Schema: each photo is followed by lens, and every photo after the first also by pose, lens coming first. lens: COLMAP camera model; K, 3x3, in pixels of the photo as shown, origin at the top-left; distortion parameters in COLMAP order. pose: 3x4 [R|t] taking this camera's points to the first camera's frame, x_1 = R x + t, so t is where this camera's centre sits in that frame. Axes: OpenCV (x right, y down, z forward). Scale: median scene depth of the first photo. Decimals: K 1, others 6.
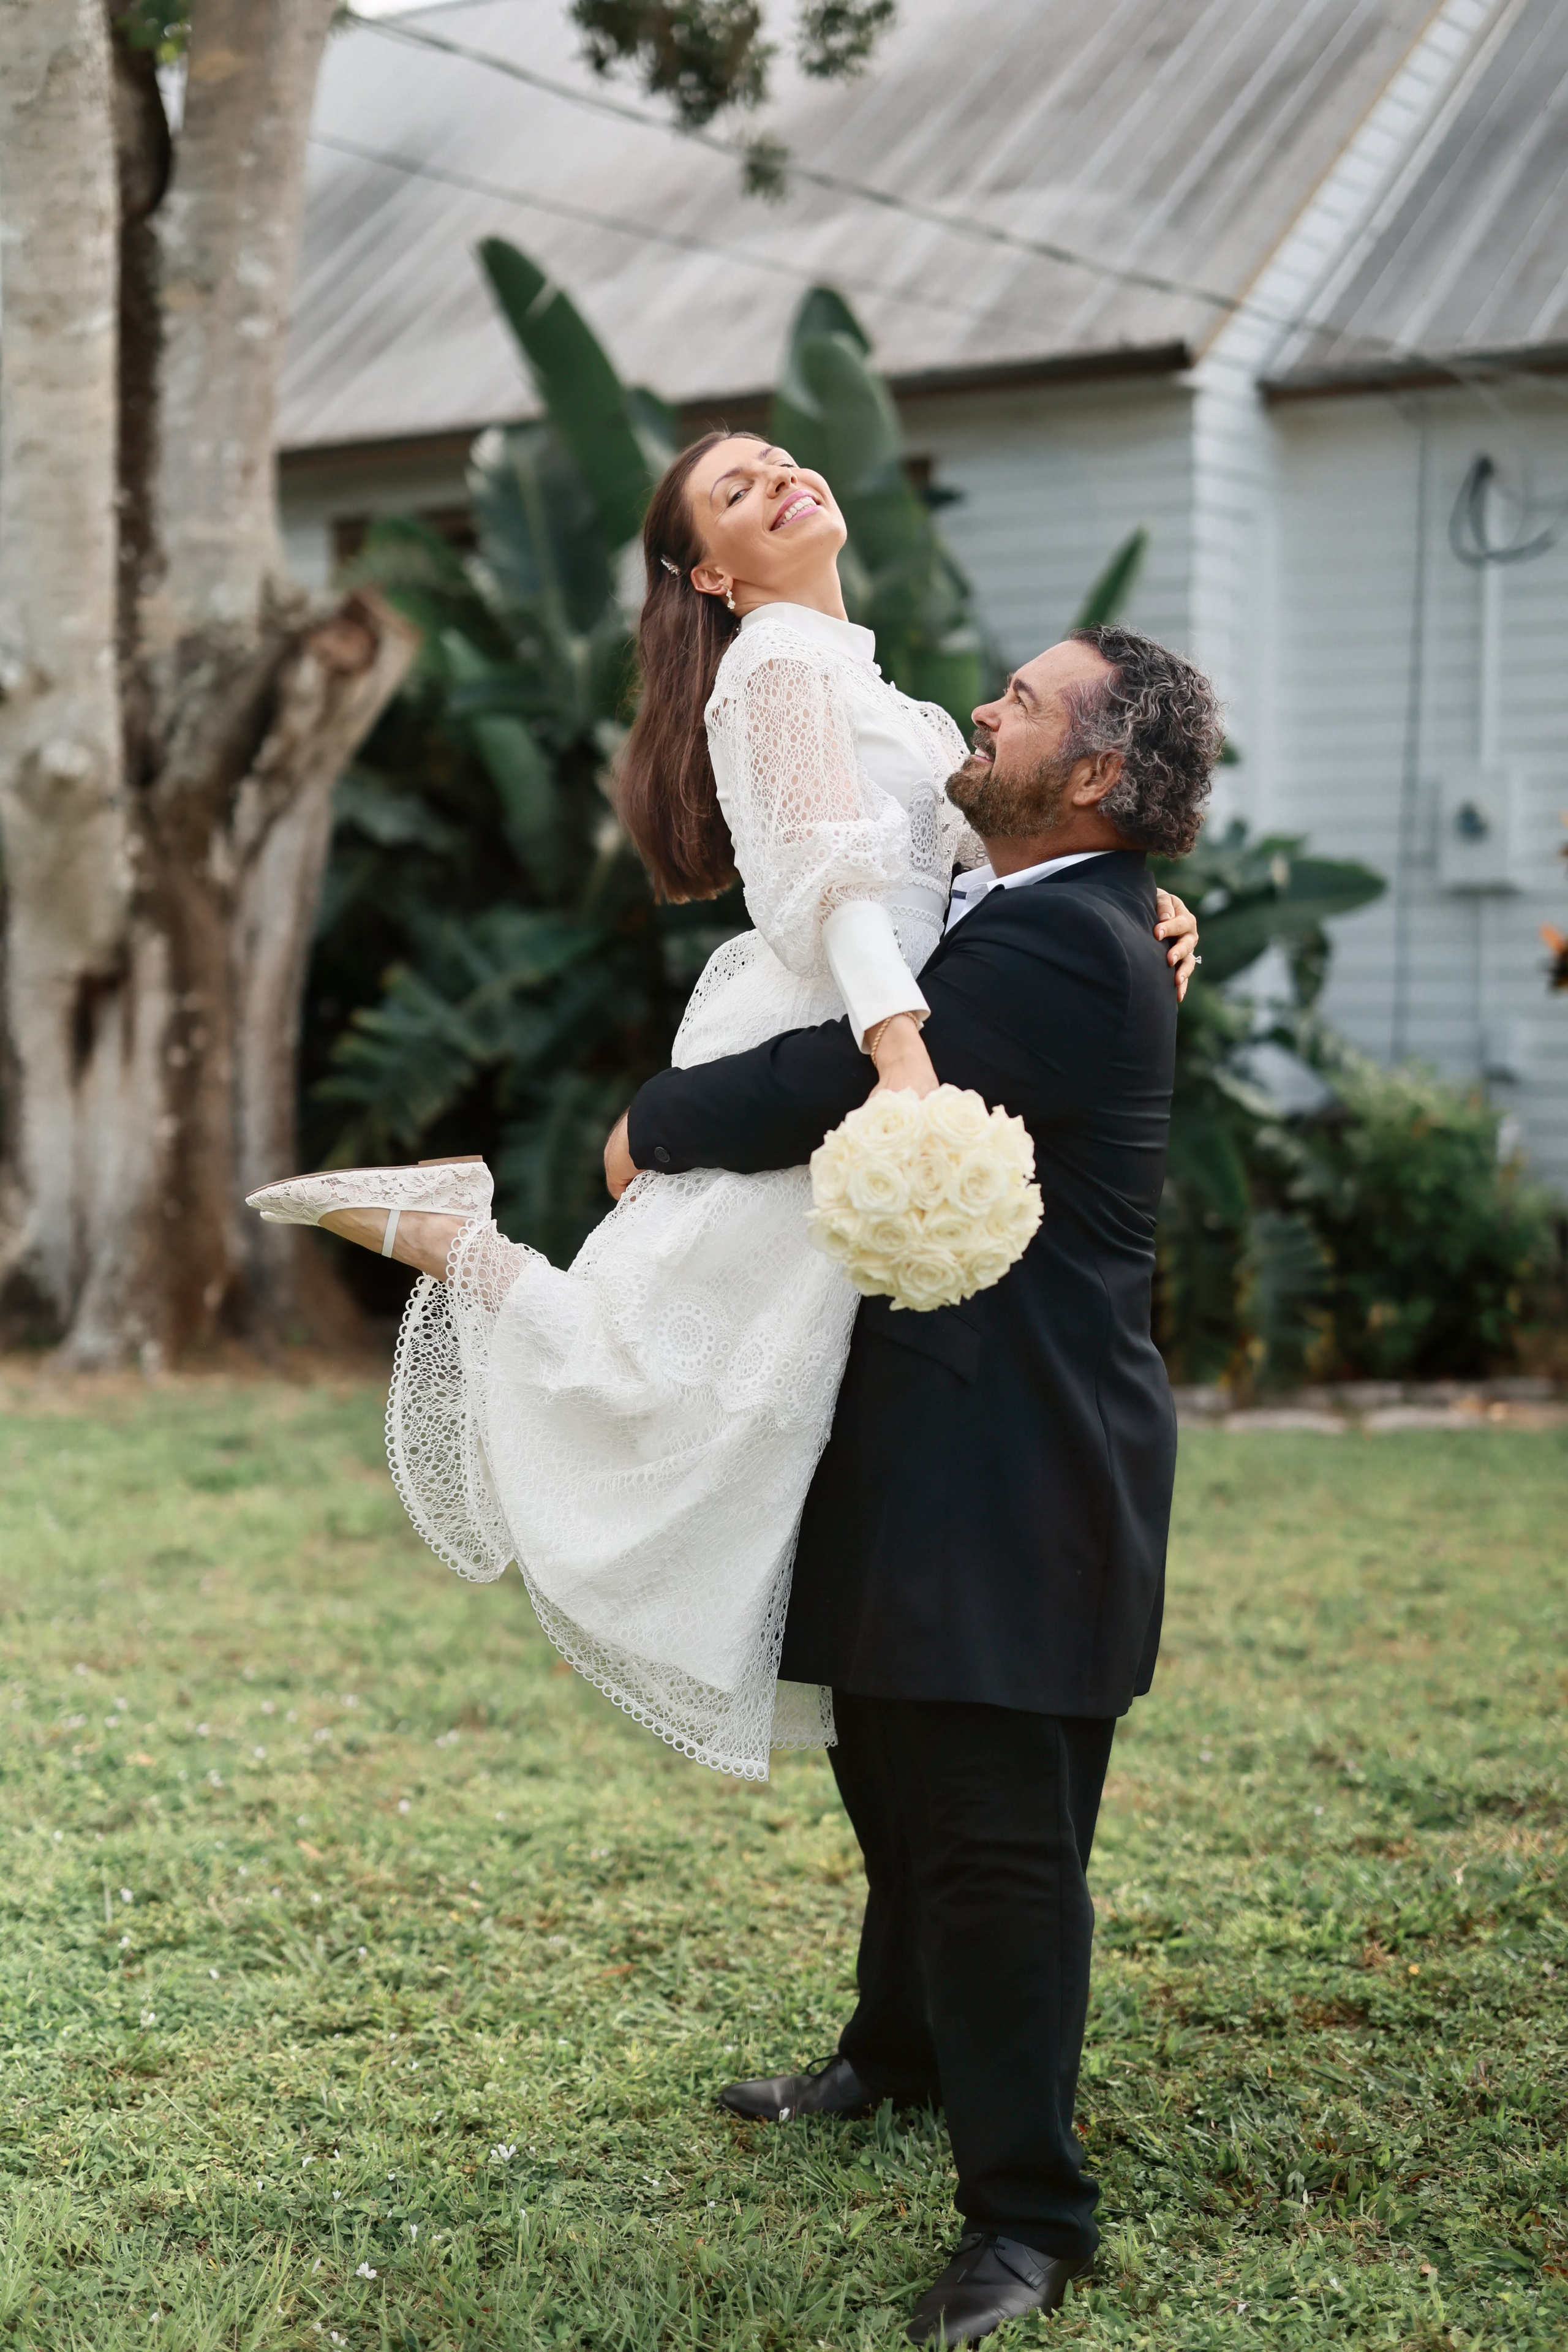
lens RADIAL K [[3371.5, 0, 782.5], [0, 3371.5, 1174.2], [0, 0, 1]] dist [0.007514, 0.000000]
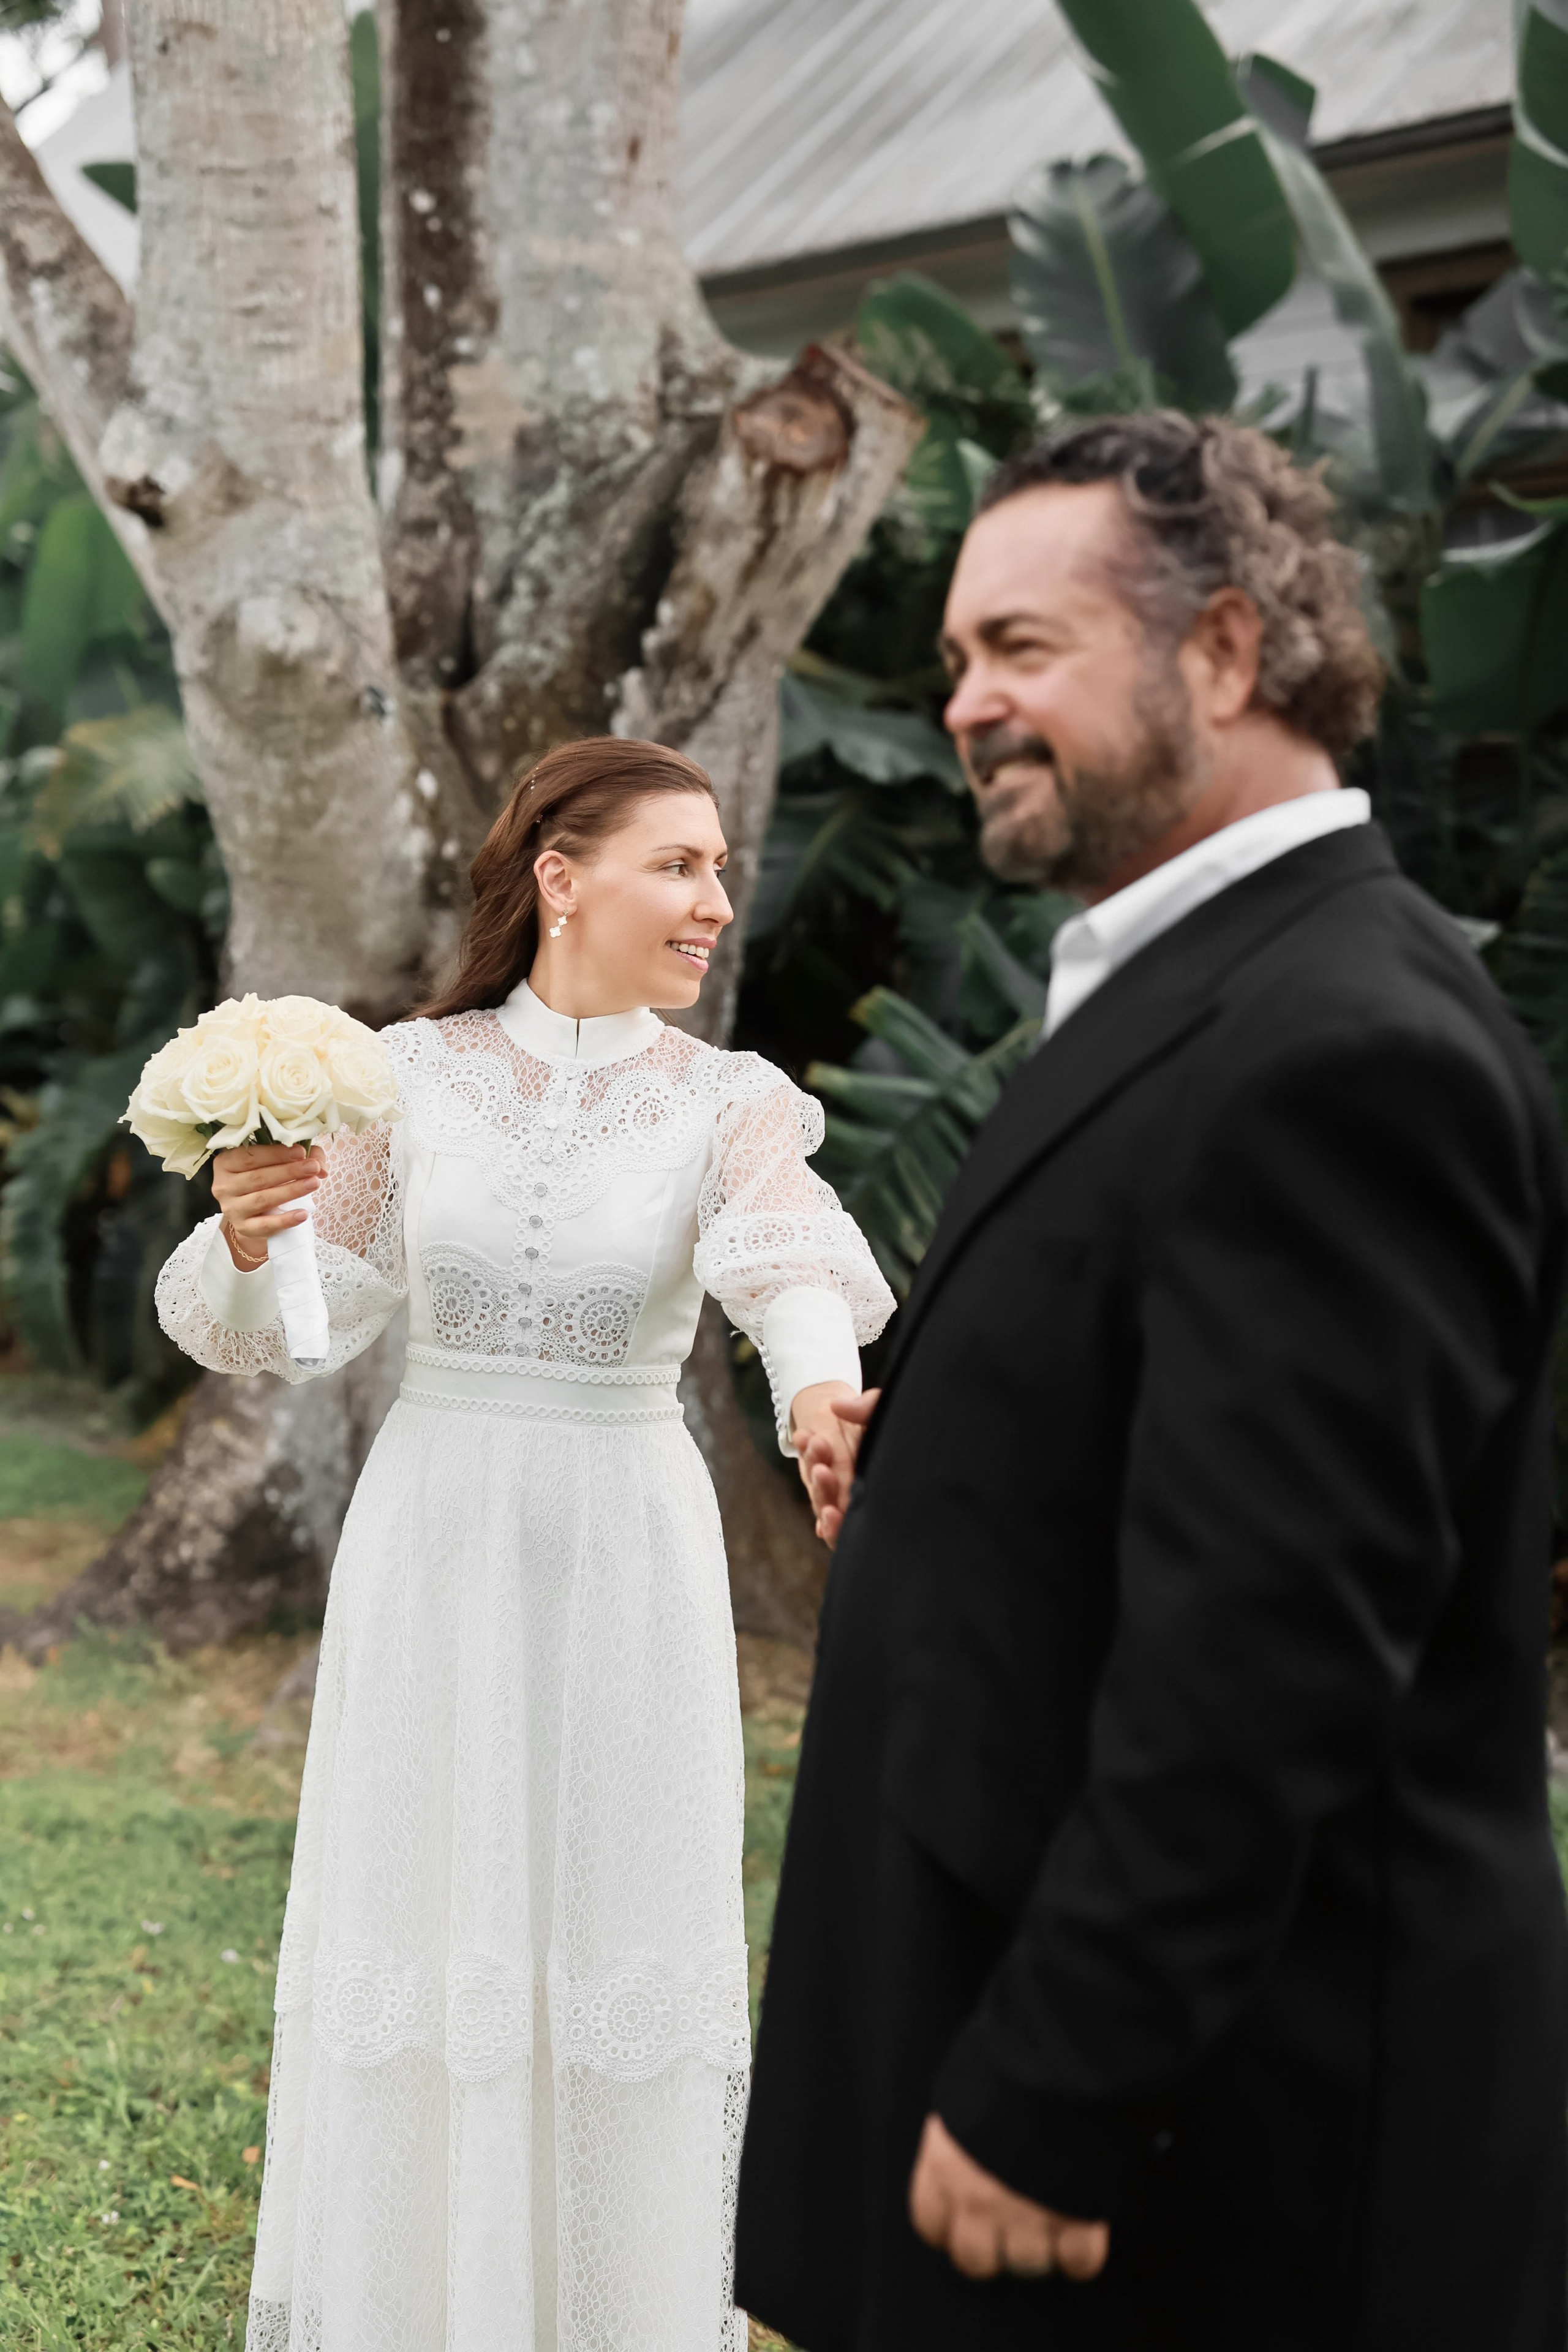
lens RADIAL K [[3371.5, 0, 763.0], [0, 3371.5, 1165.0], [0, 0, 1]] dist [0.007514, 0.000000]
pose [[0.985932, -0.001736, -0.167138, -0.038150], [0.002433, 0.999989, 0.003970, -0.033409], [0.167129, -0.004321, 0.985926, 0.426162]]
